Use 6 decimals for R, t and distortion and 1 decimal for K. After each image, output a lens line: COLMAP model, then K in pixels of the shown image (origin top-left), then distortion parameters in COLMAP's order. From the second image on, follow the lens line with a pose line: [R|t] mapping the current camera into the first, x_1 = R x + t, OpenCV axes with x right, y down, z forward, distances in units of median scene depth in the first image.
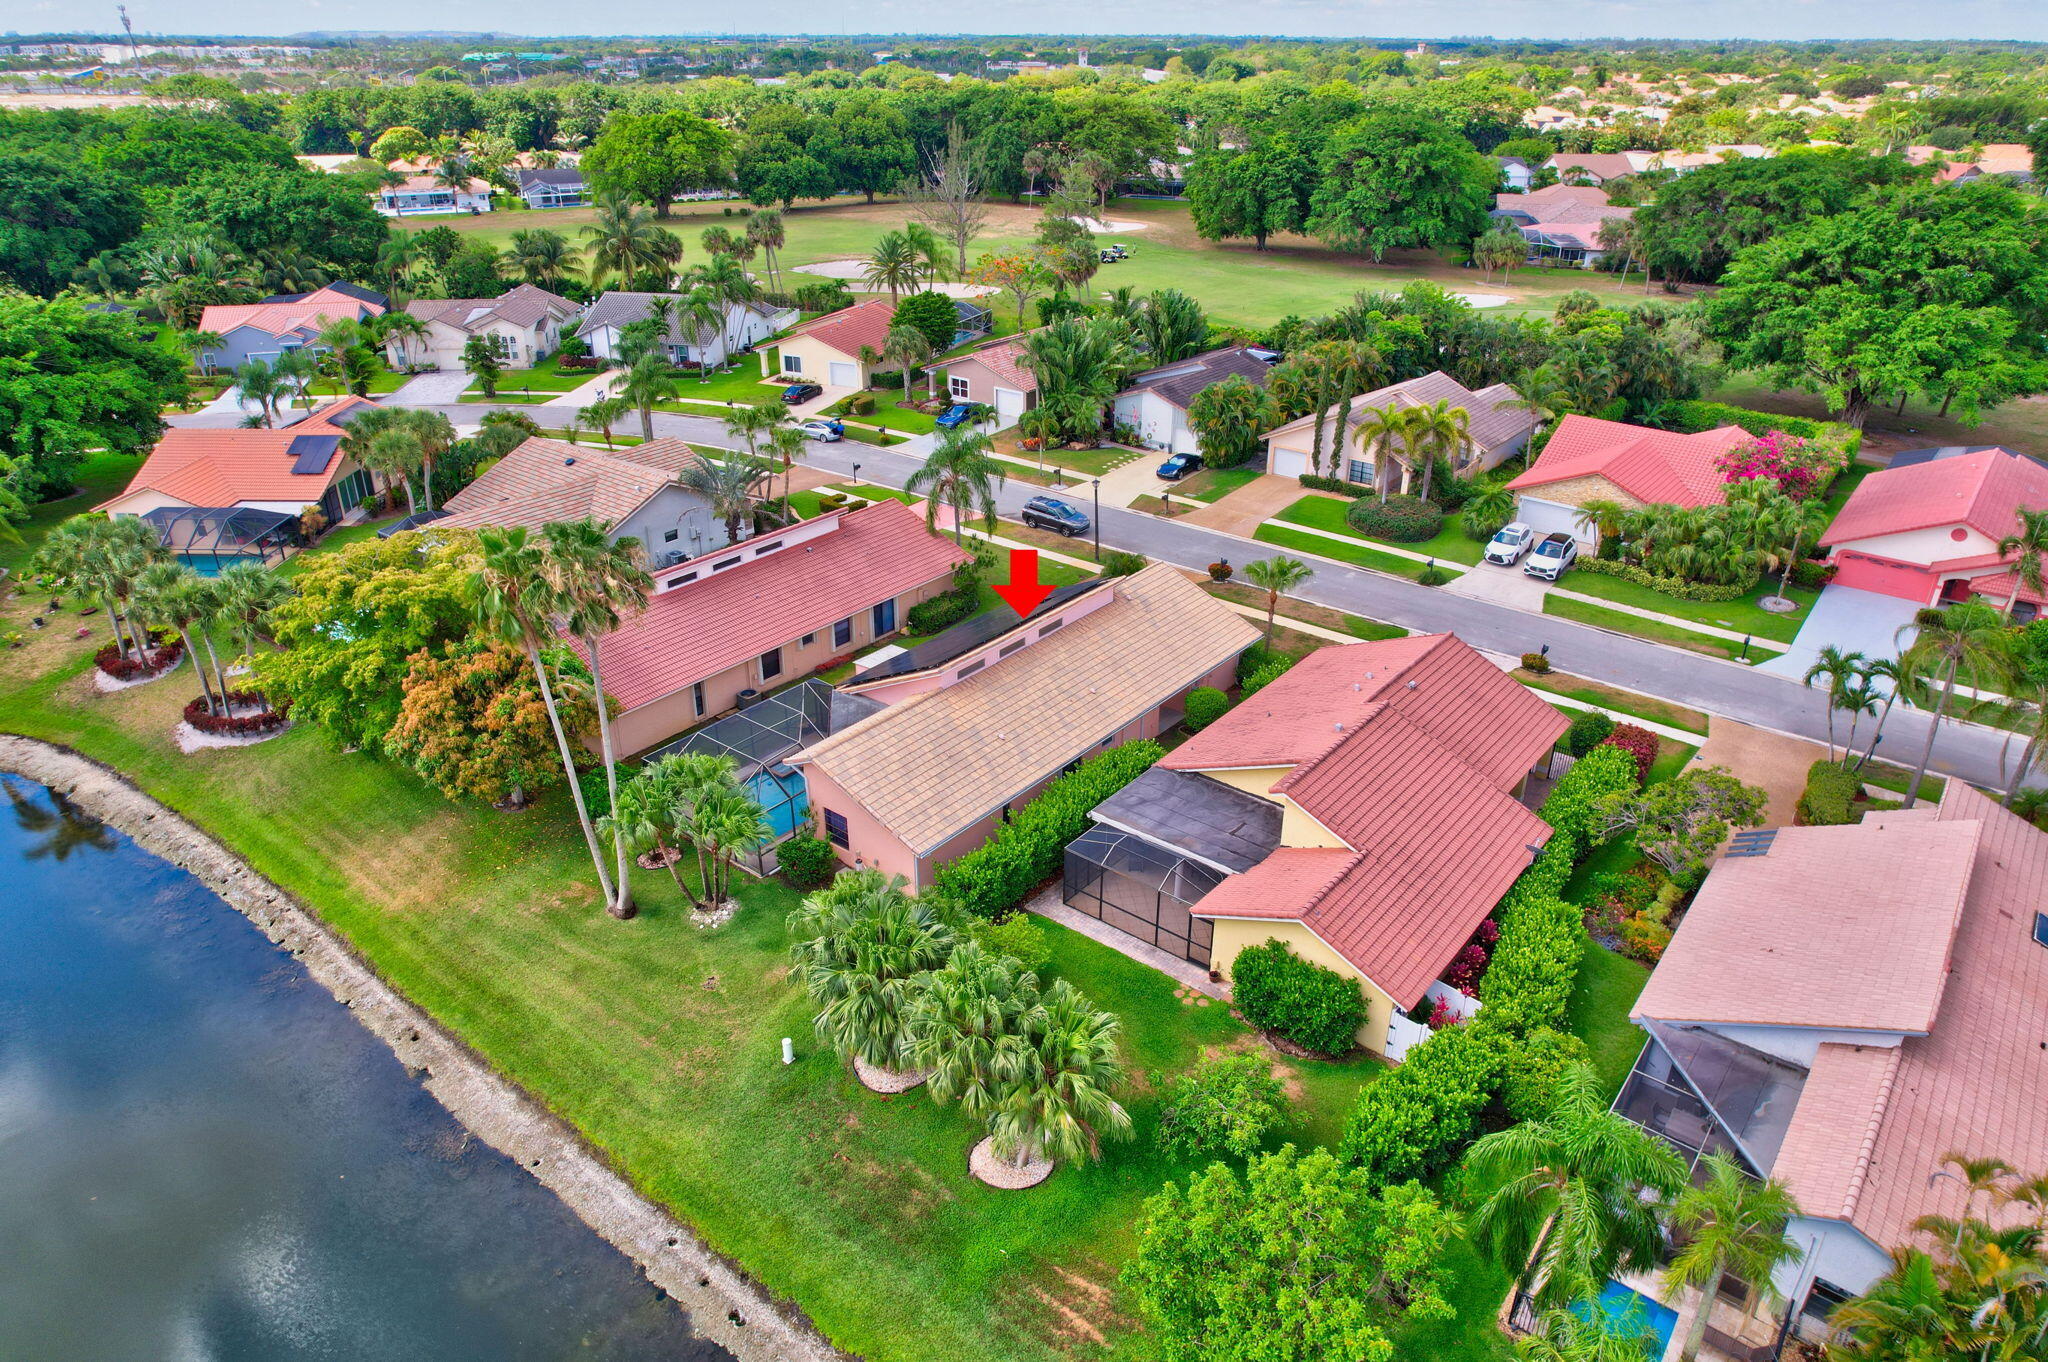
lens RADIAL K [[1285.8, 0, 1027.0], [0, 1285.8, 721.8], [0, 0, 1]] dist [-0.033702, -0.012605]
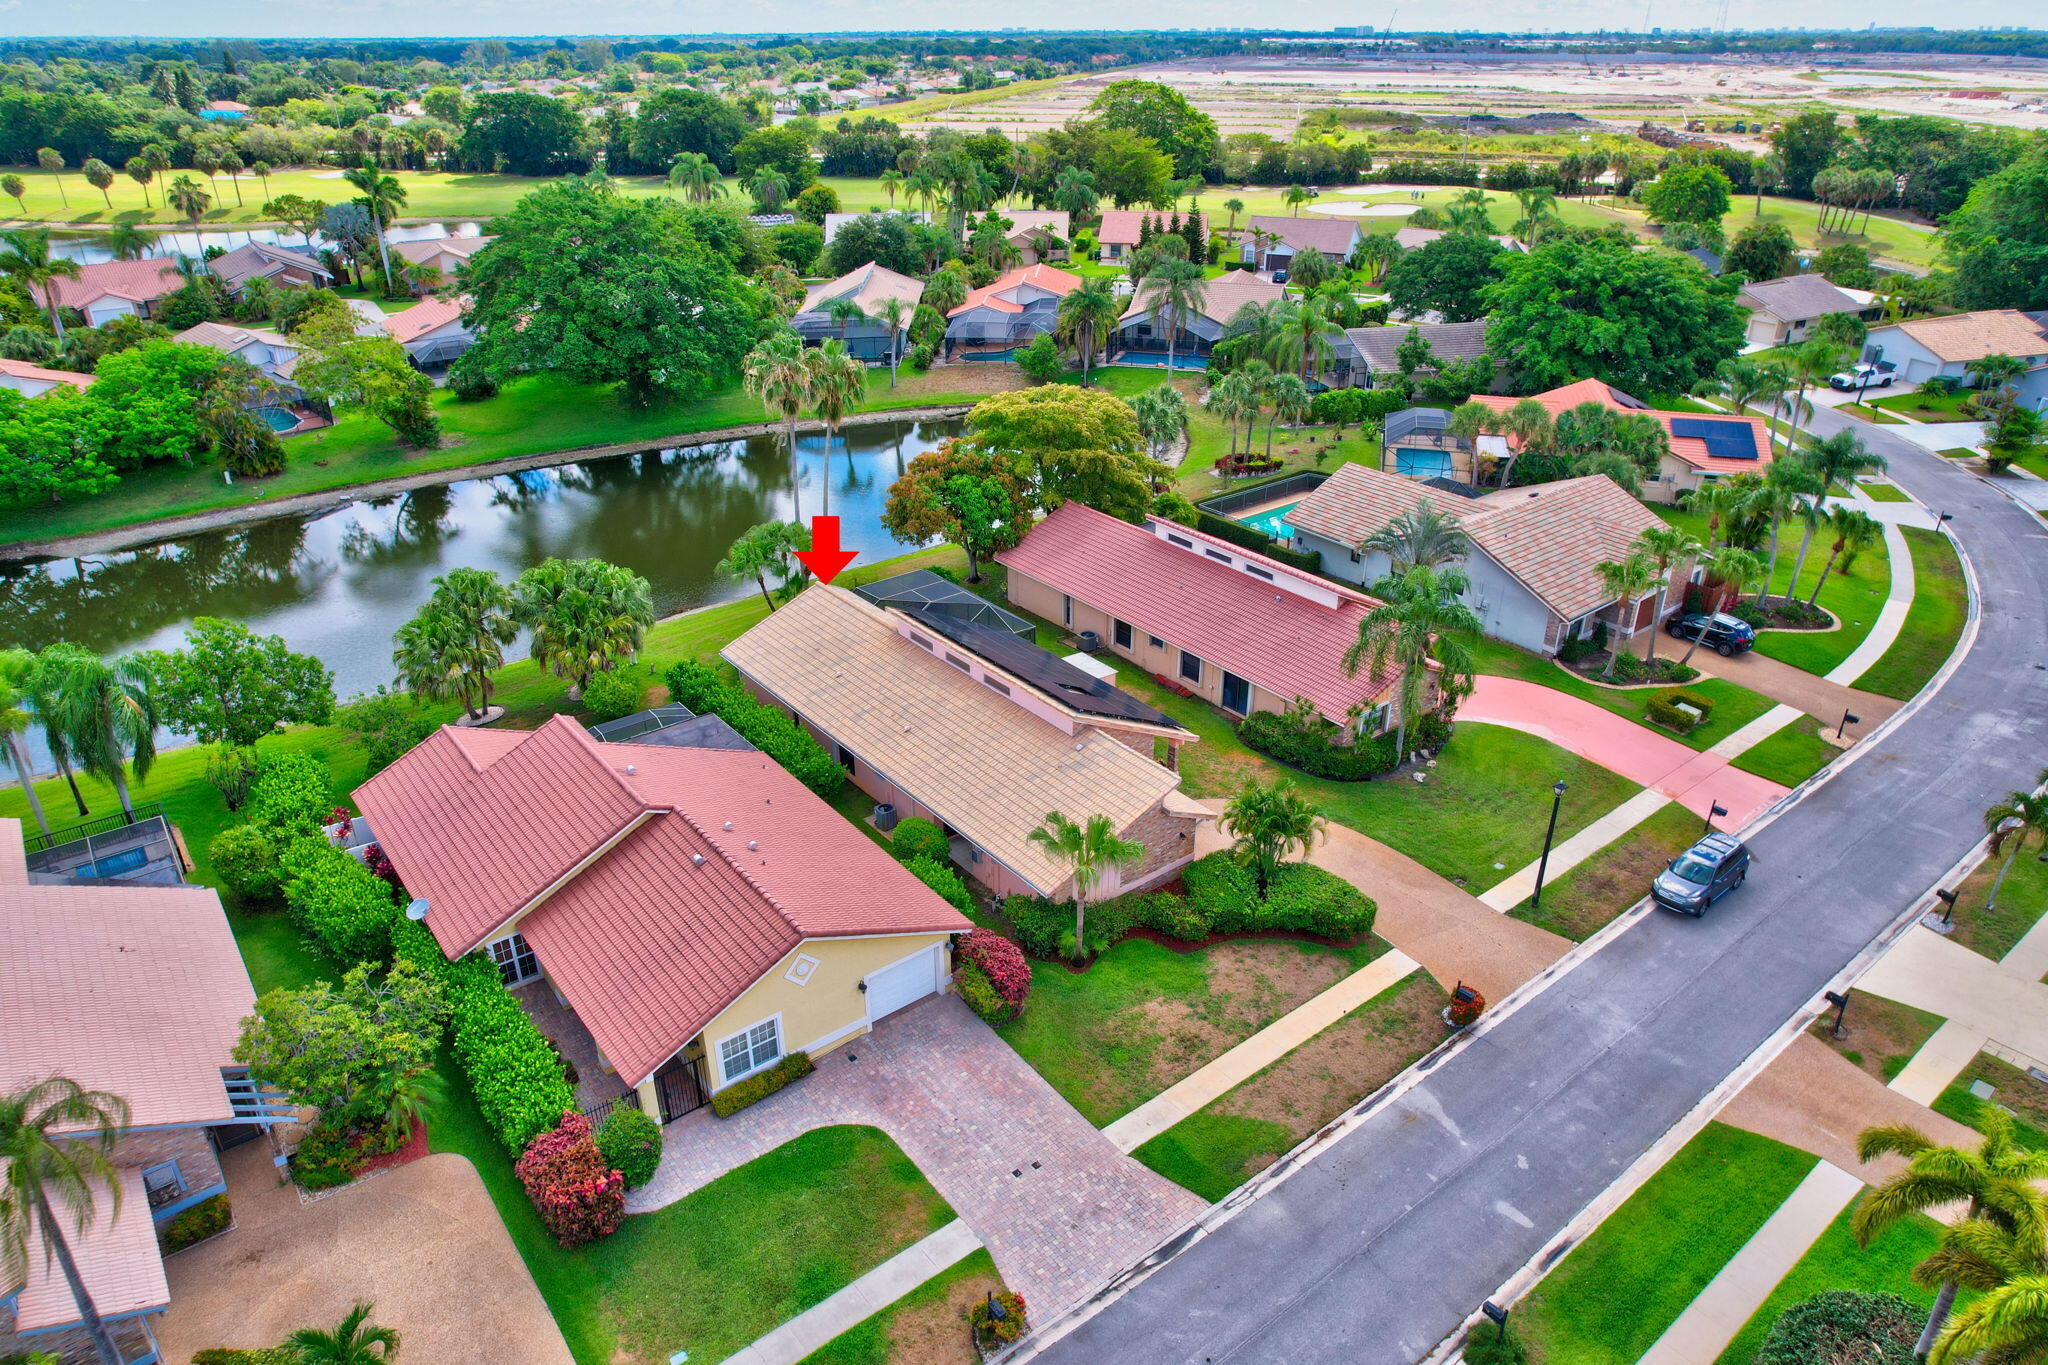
lens RADIAL K [[1285.8, 0, 1027.0], [0, 1285.8, 723.3], [0, 0, 1]] dist [-0.033702, -0.012605]
pose [[-0.228436, 0.464386, -0.855665, 0.586499], [-0.458952, 0.723747, 0.515318, -0.388269], [0.858592, 0.510427, 0.047801, 0.721440]]
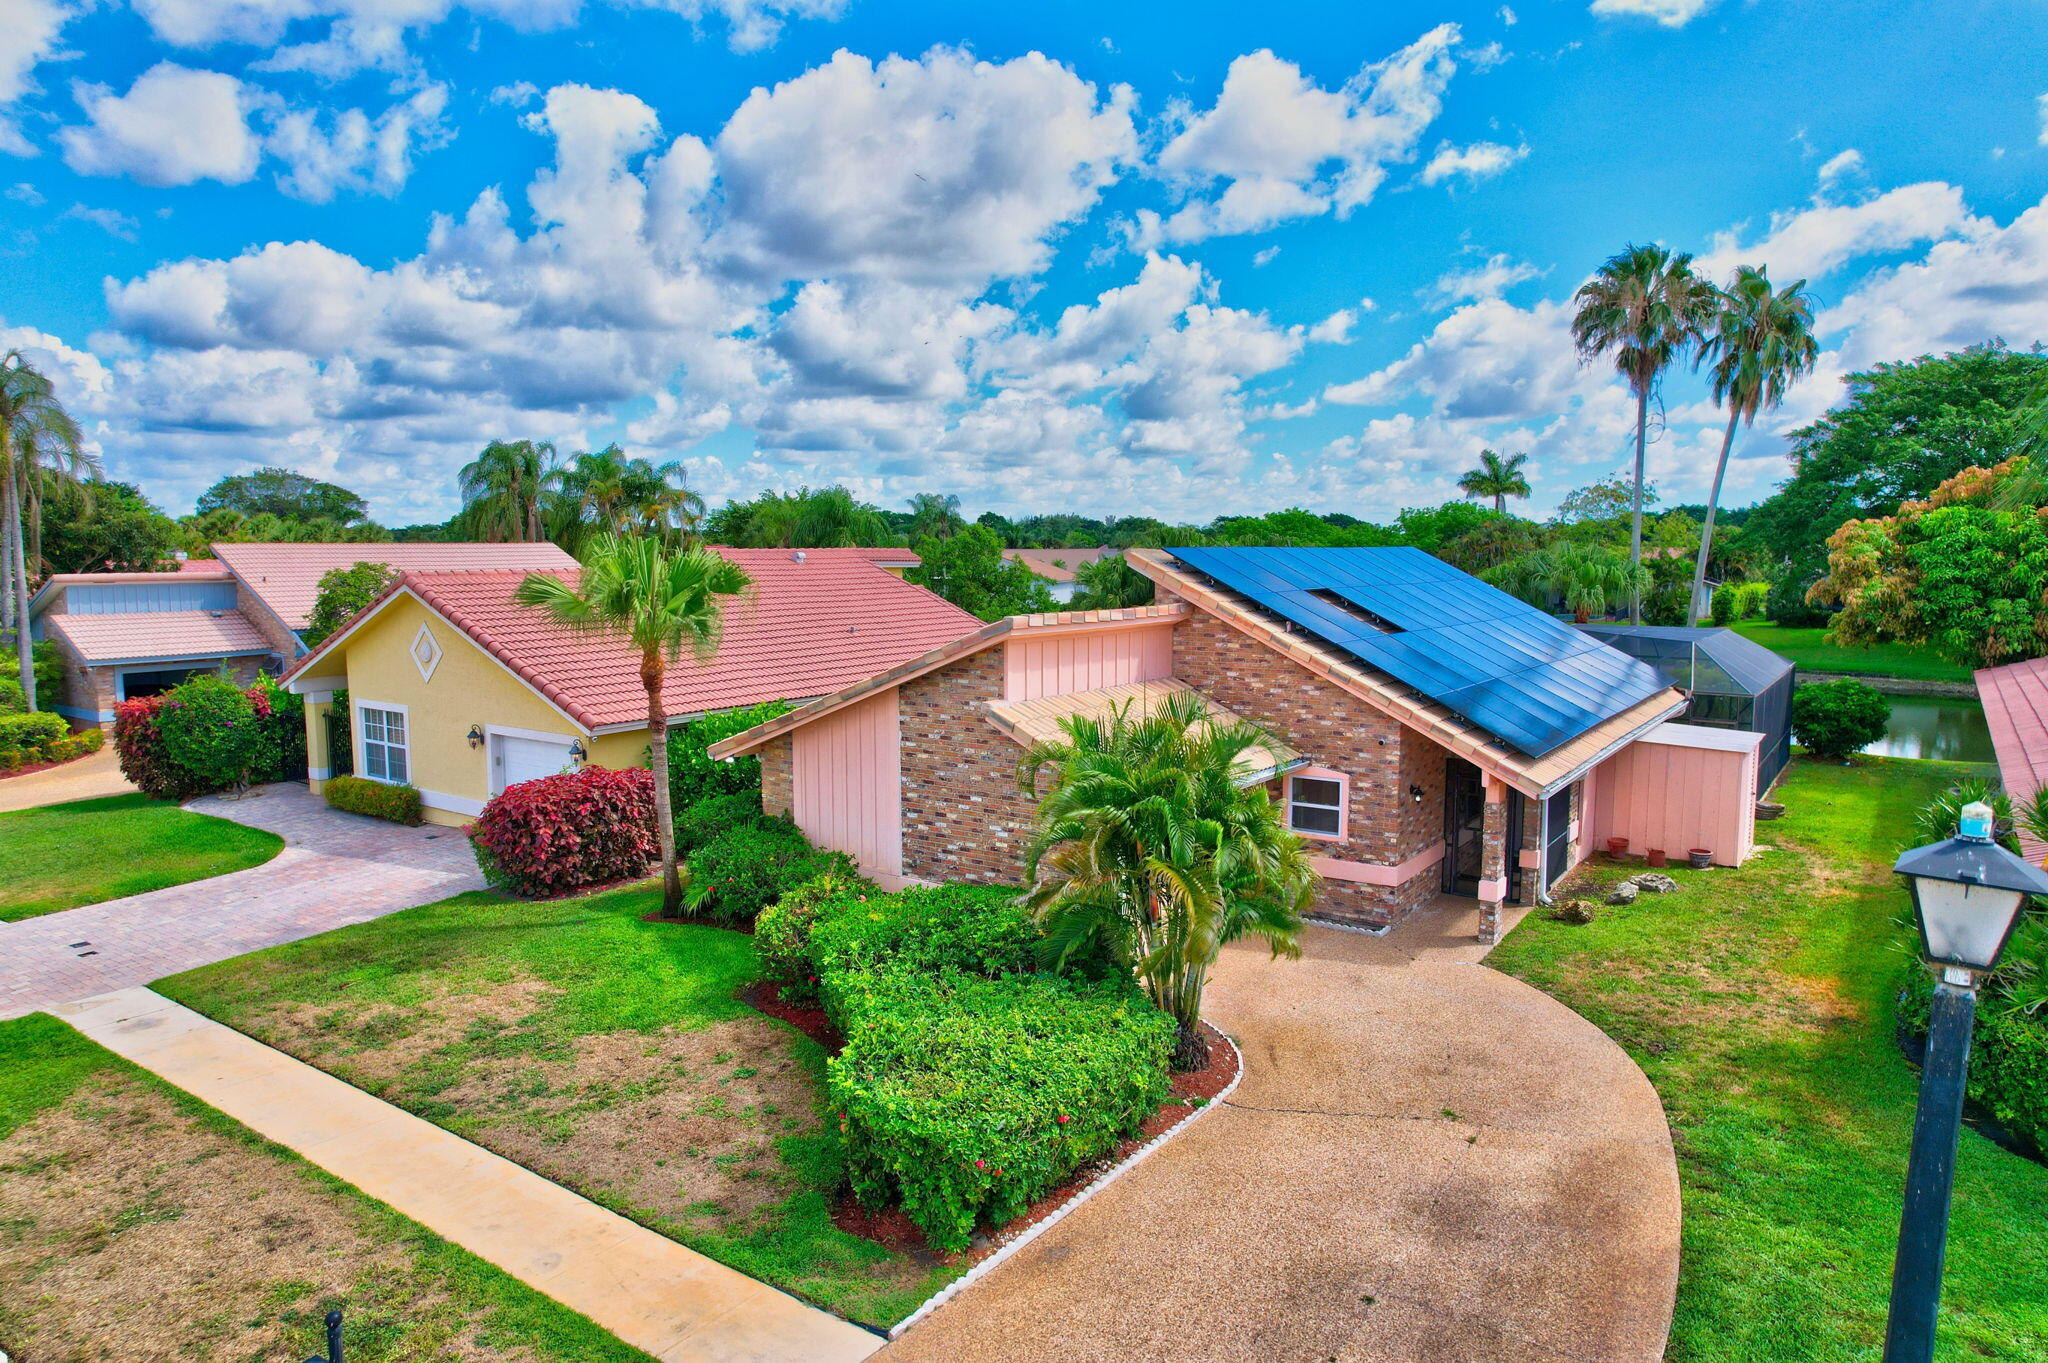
lens RADIAL K [[1311.2, 0, 1026.8], [0, 1311.2, 686.5], [0, 0, 1]] dist [-0.068244, 0.056851]
pose [[-0.998408, 0.004961, -0.056181, 0.096077], [-0.027619, 0.825507, 0.563715, -0.219518], [0.049174, 0.564370, -0.824056, 1.011141]]
